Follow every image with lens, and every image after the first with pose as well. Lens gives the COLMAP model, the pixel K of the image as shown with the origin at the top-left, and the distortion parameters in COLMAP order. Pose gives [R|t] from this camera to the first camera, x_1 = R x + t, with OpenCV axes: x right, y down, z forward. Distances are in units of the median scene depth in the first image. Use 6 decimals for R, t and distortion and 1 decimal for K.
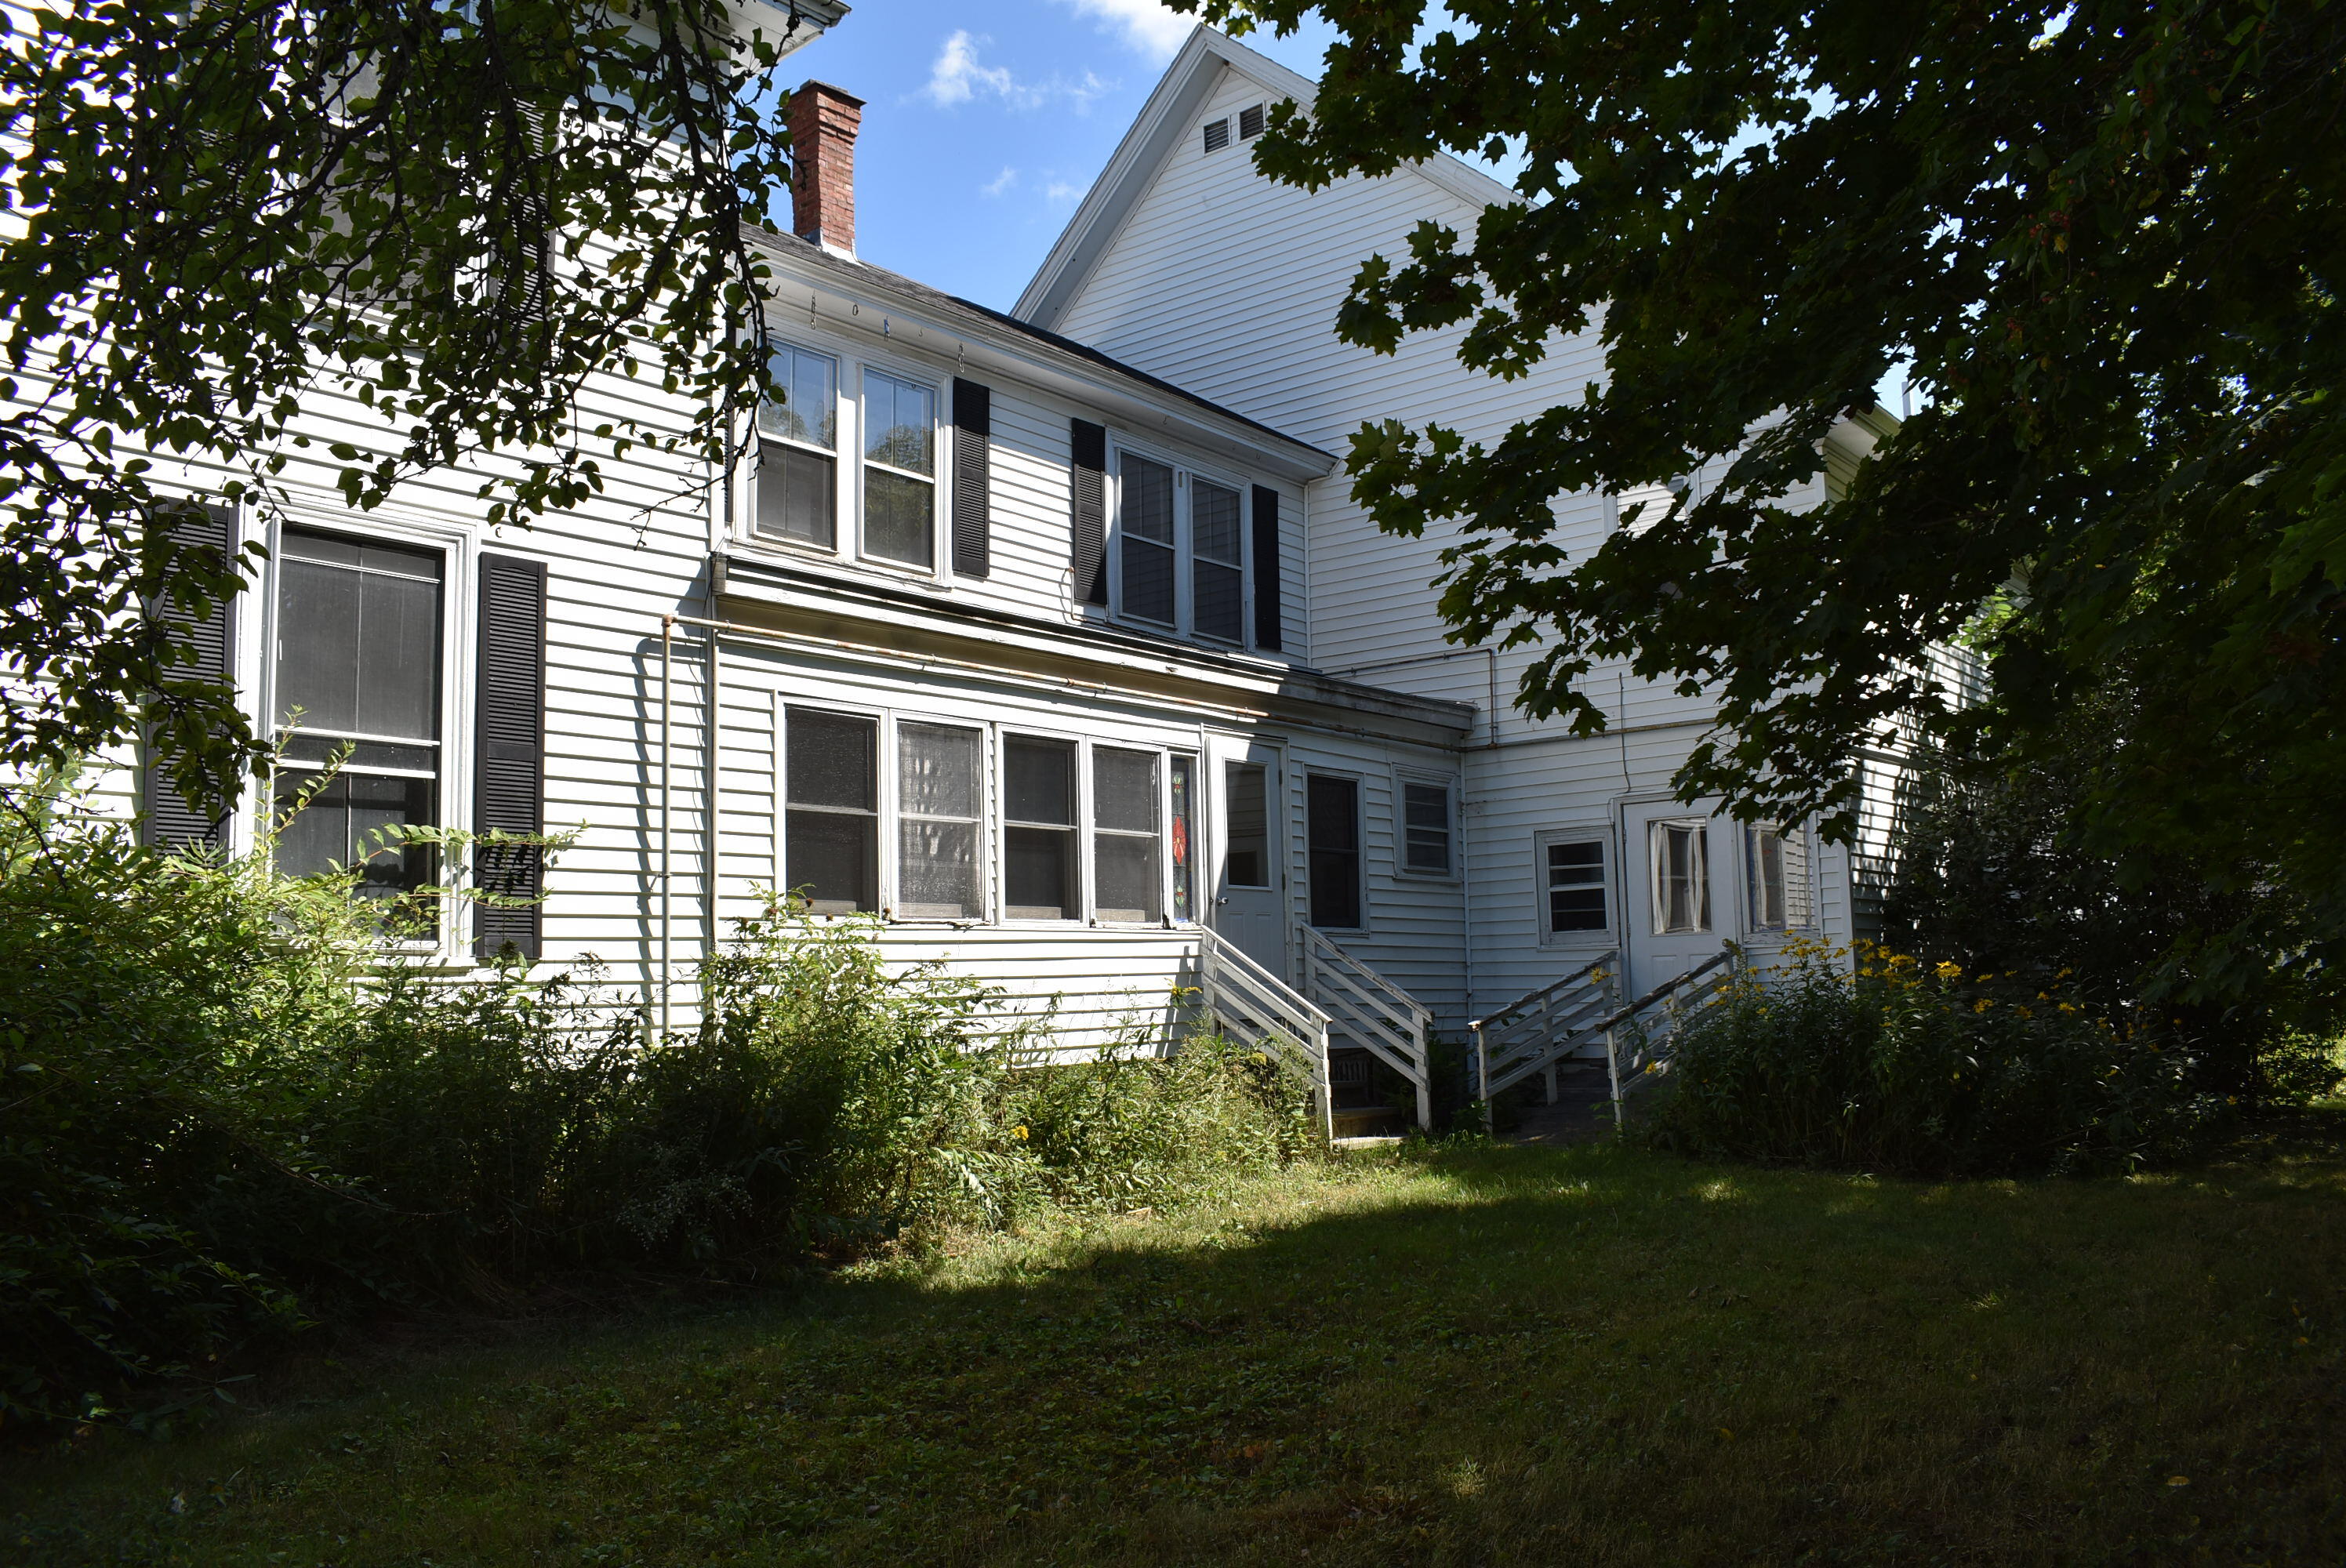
lens RADIAL K [[1830.9, 0, 1173.0], [0, 1830.9, 784.0], [0, 0, 1]] dist [-0.093767, -0.005204]
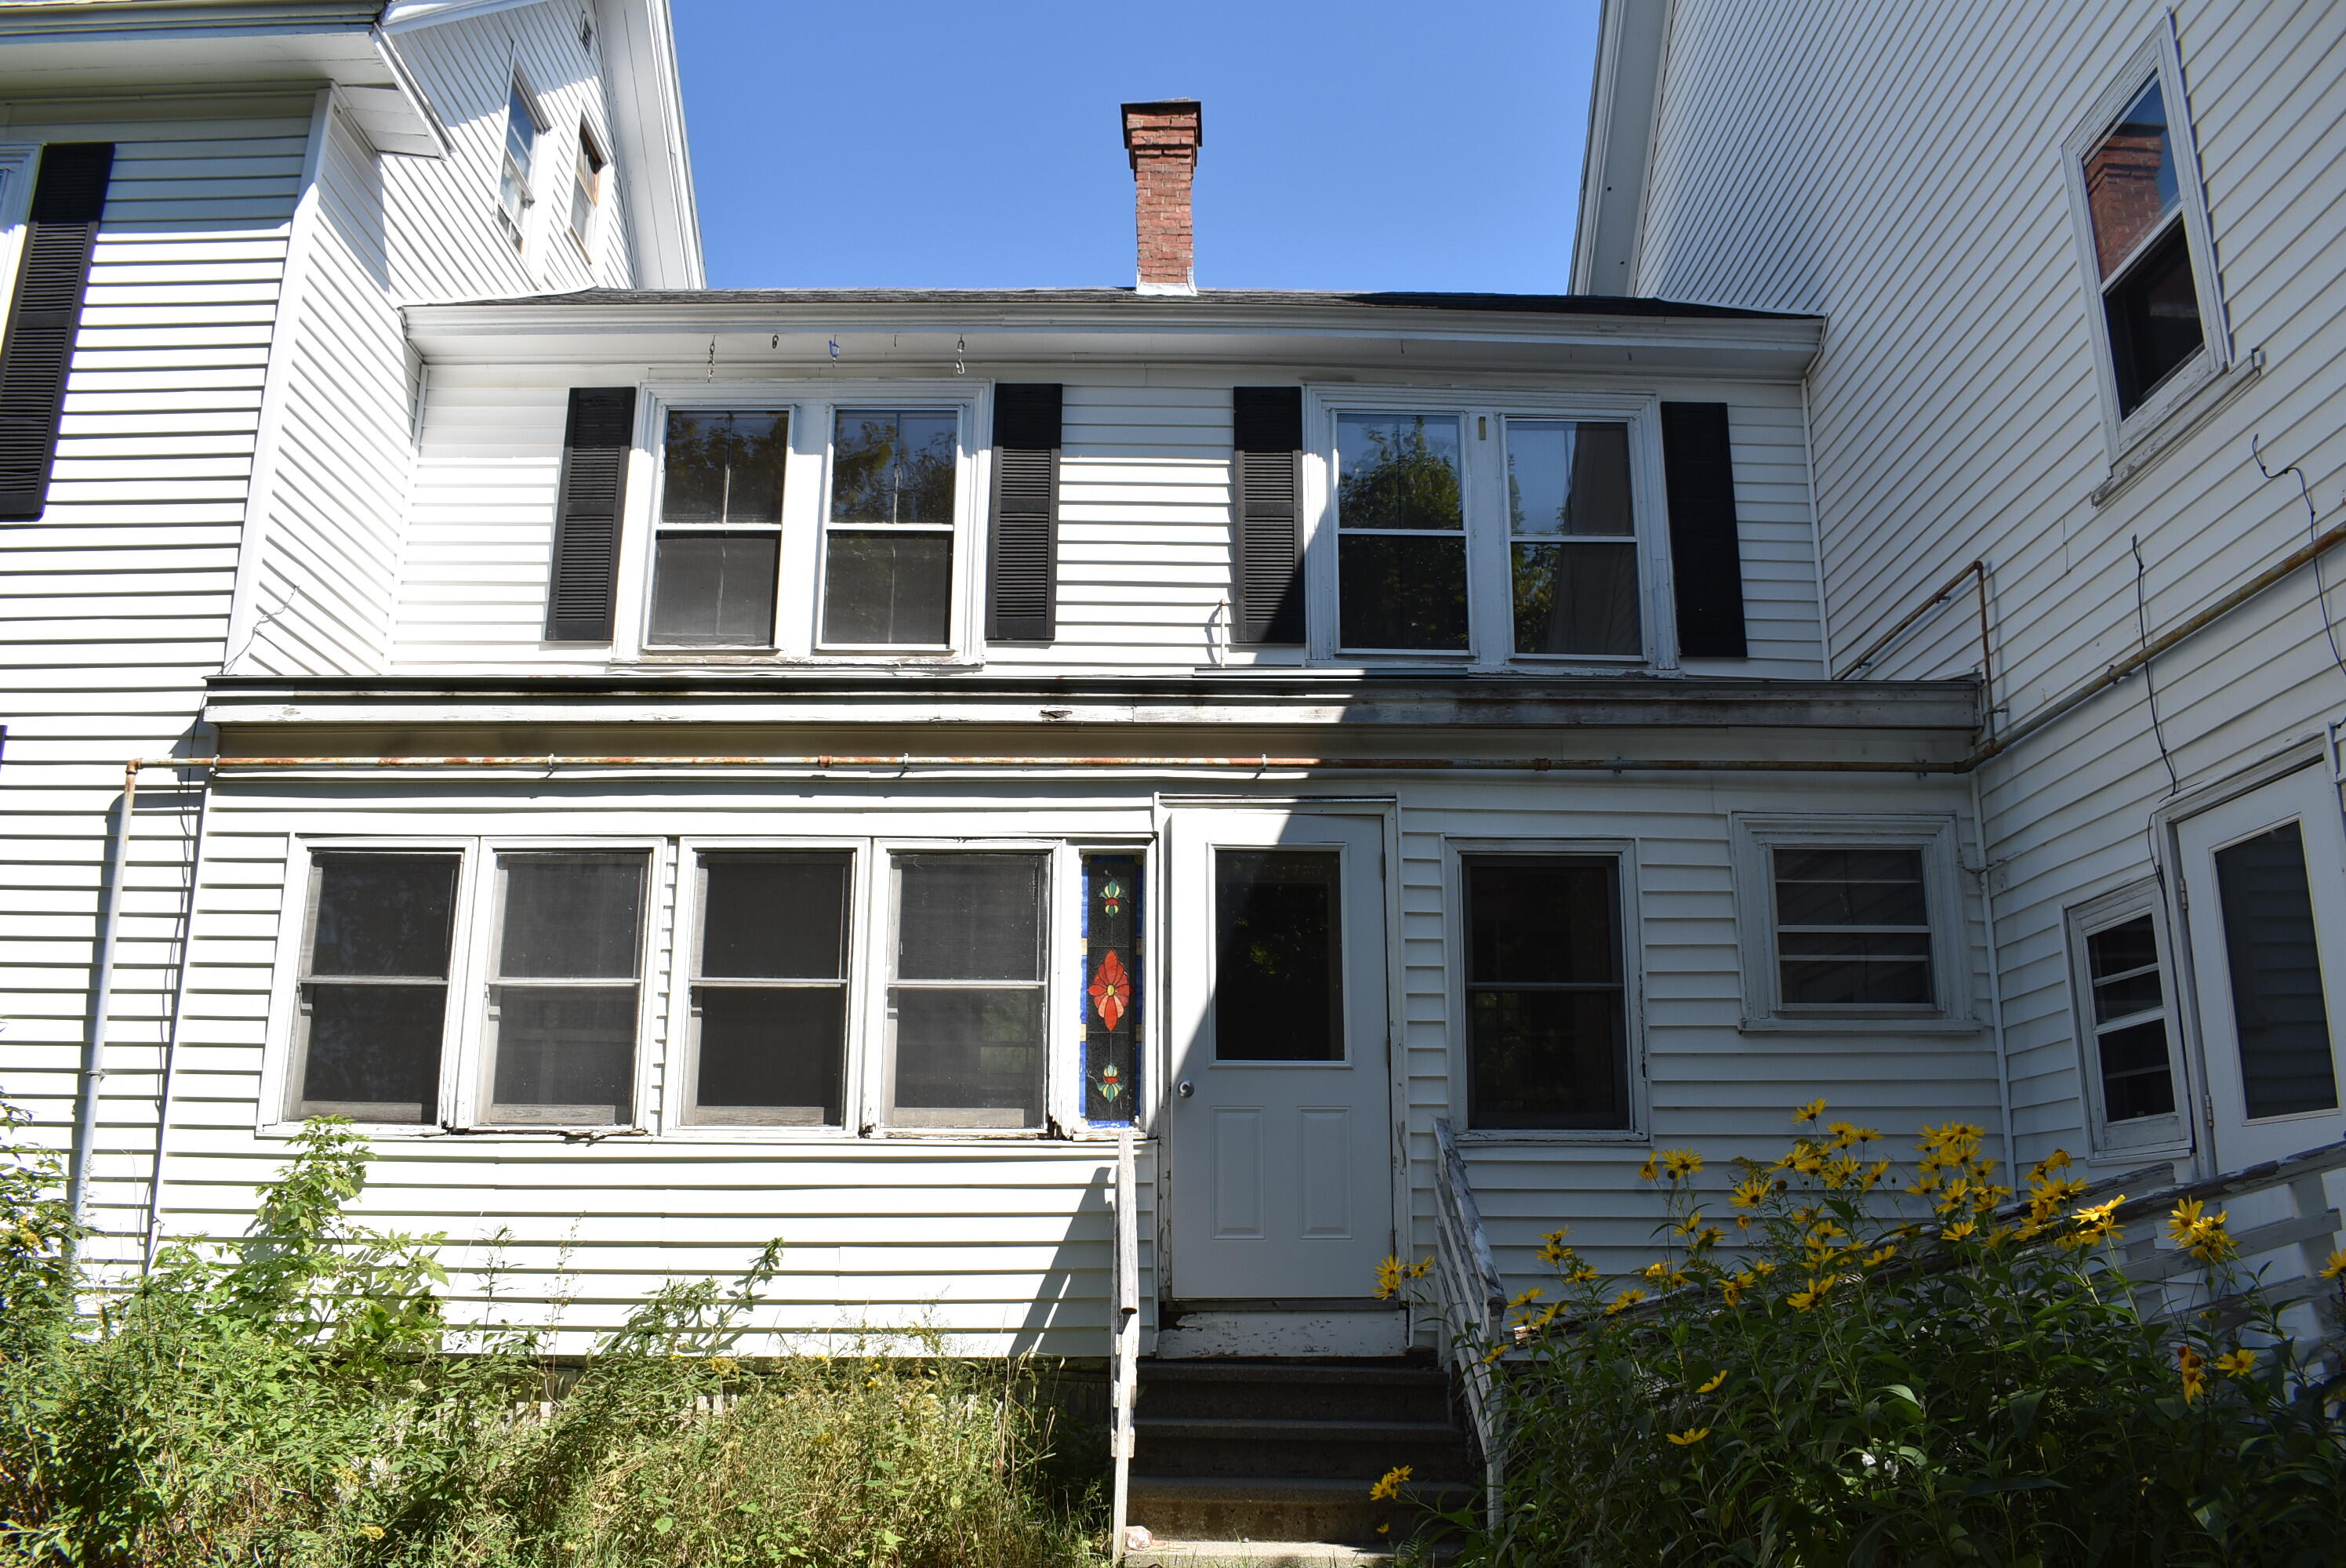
lens RADIAL K [[1830.9, 0, 1173.0], [0, 1830.9, 784.0], [0, 0, 1]] dist [-0.093767, -0.005204]
pose [[0.644752, -0.166298, -0.746083, 0.450312], [0.070904, 0.984851, -0.158244, 0.057243], [0.761097, 0.049128, 0.646775, 0.588772]]
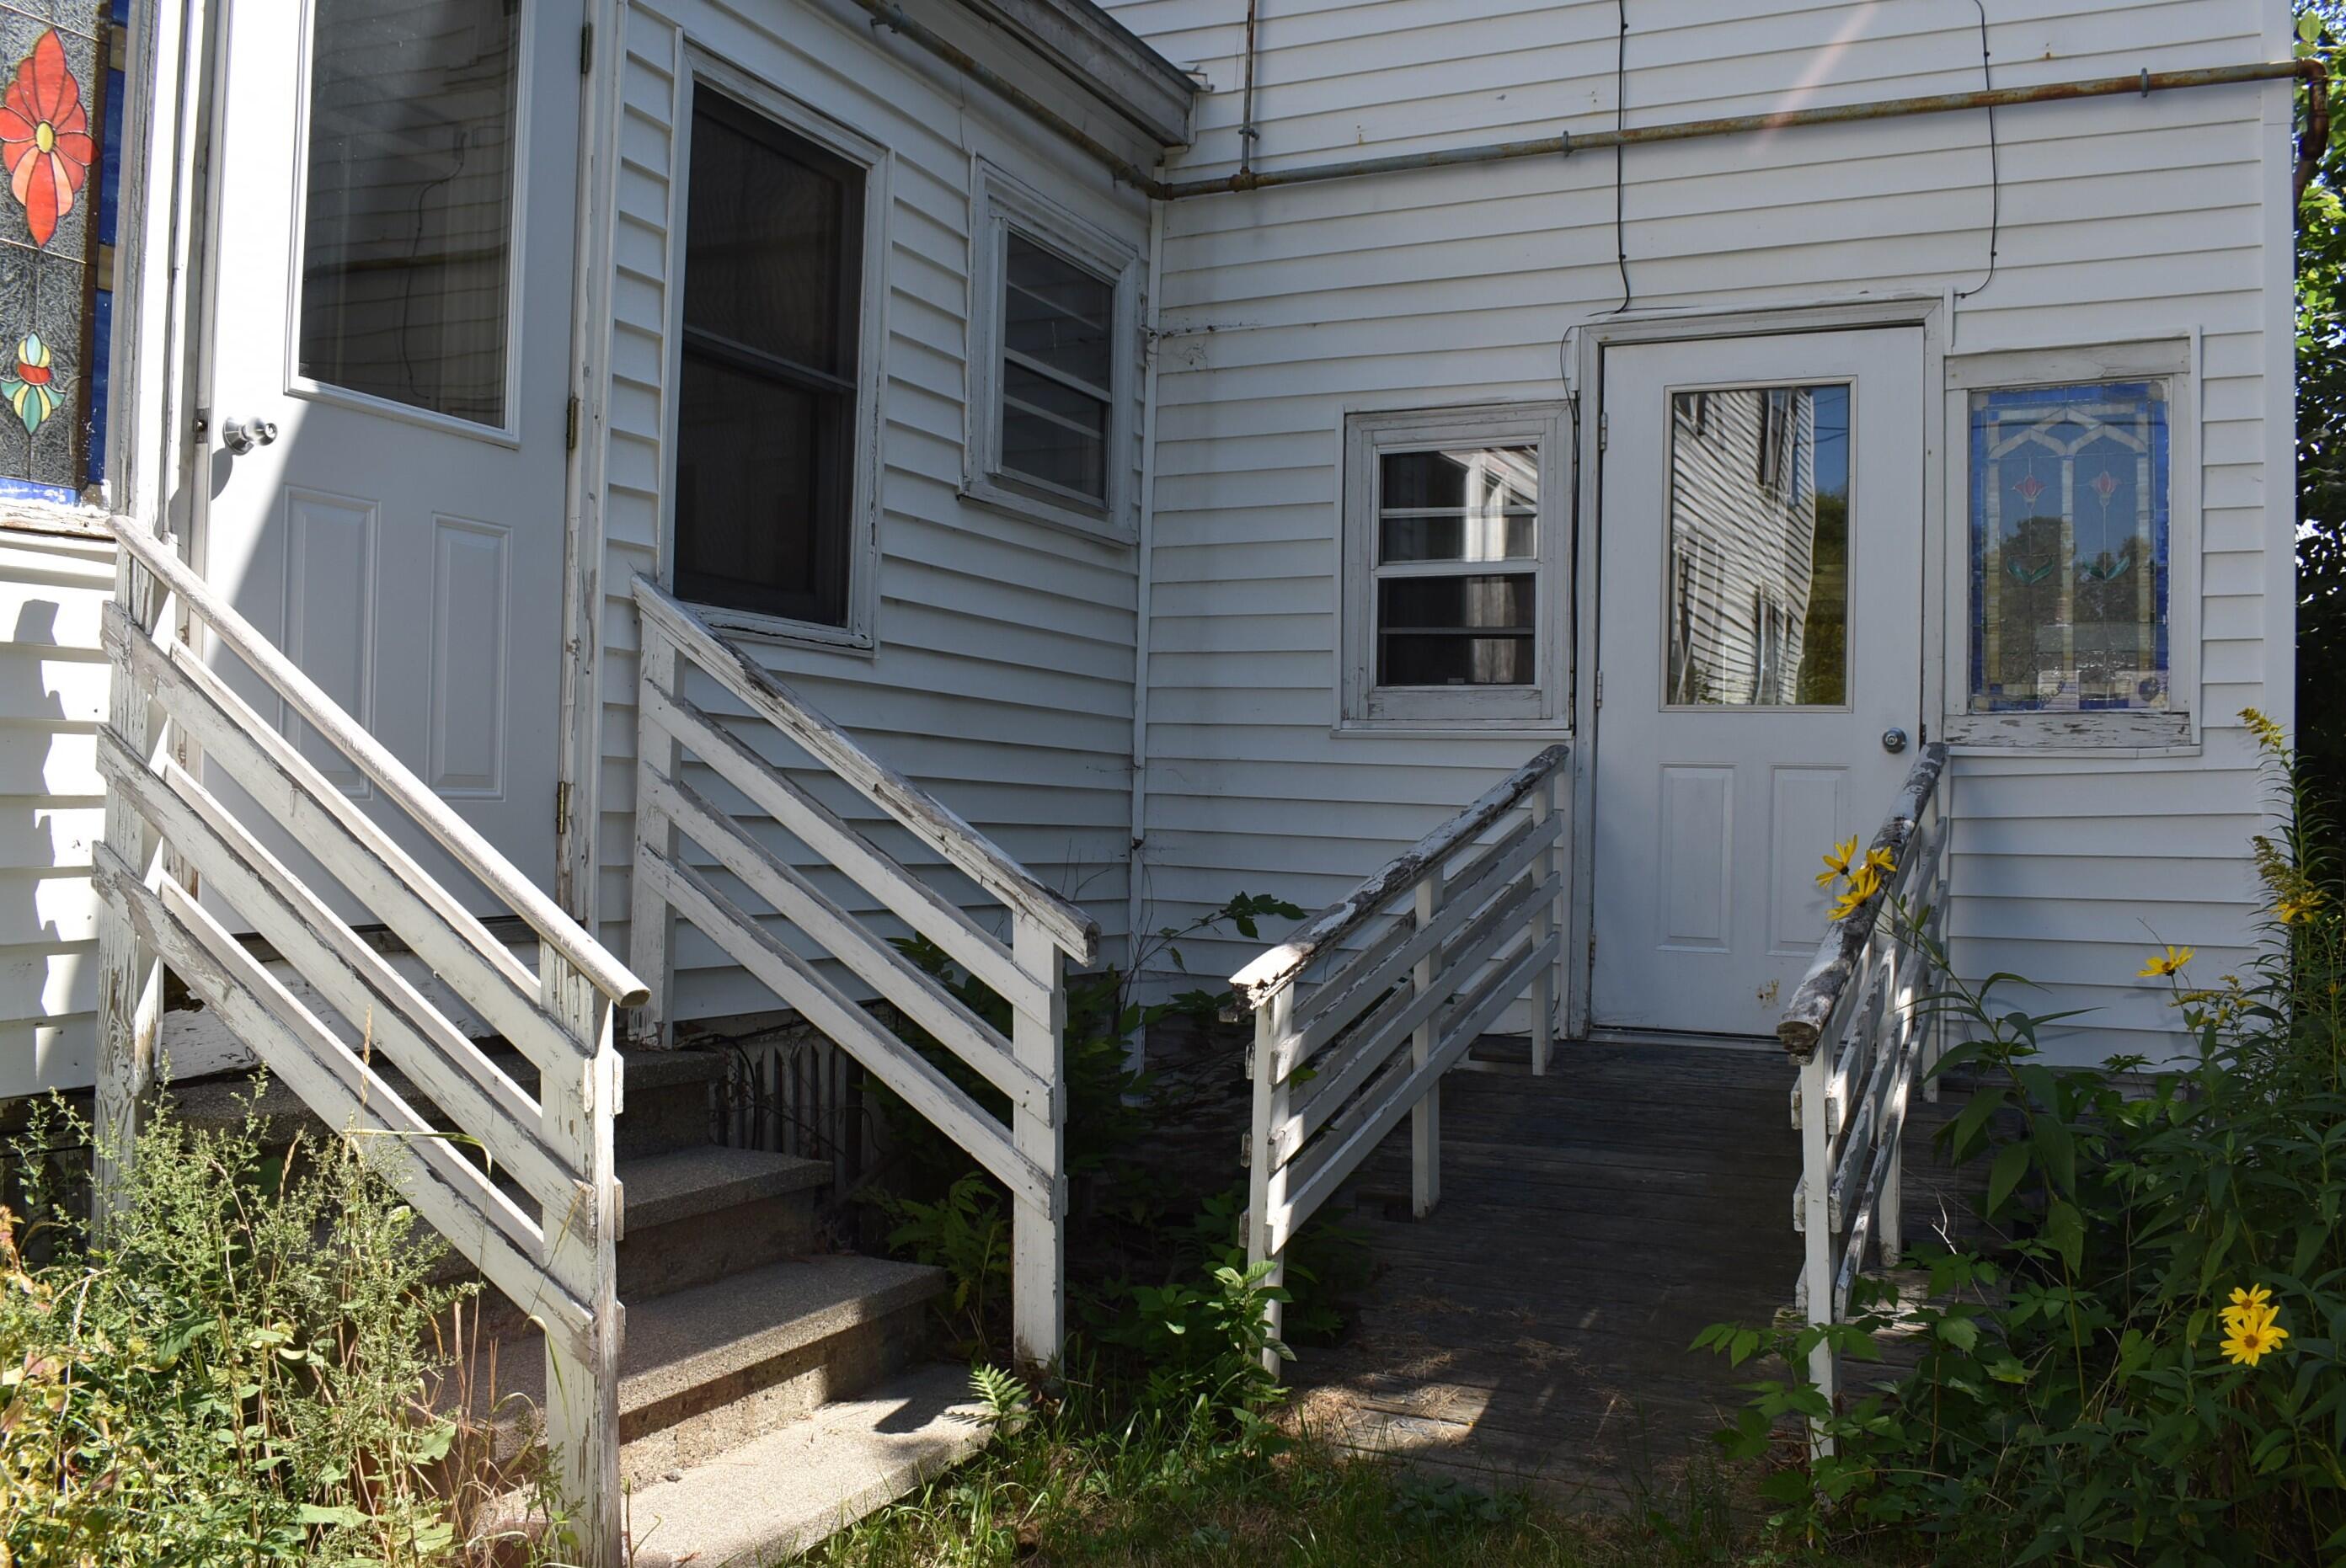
lens RADIAL K [[1978.2, 0, 1173.0], [0, 1978.2, 784.0], [0, 0, 1]] dist [-0.141885, 0.171657]
pose [[0.968260, 0.045692, 0.245733, 0.078901], [-0.071294, 0.992794, 0.096319, 0.072871], [-0.239561, -0.110781, 0.964540, 0.692795]]
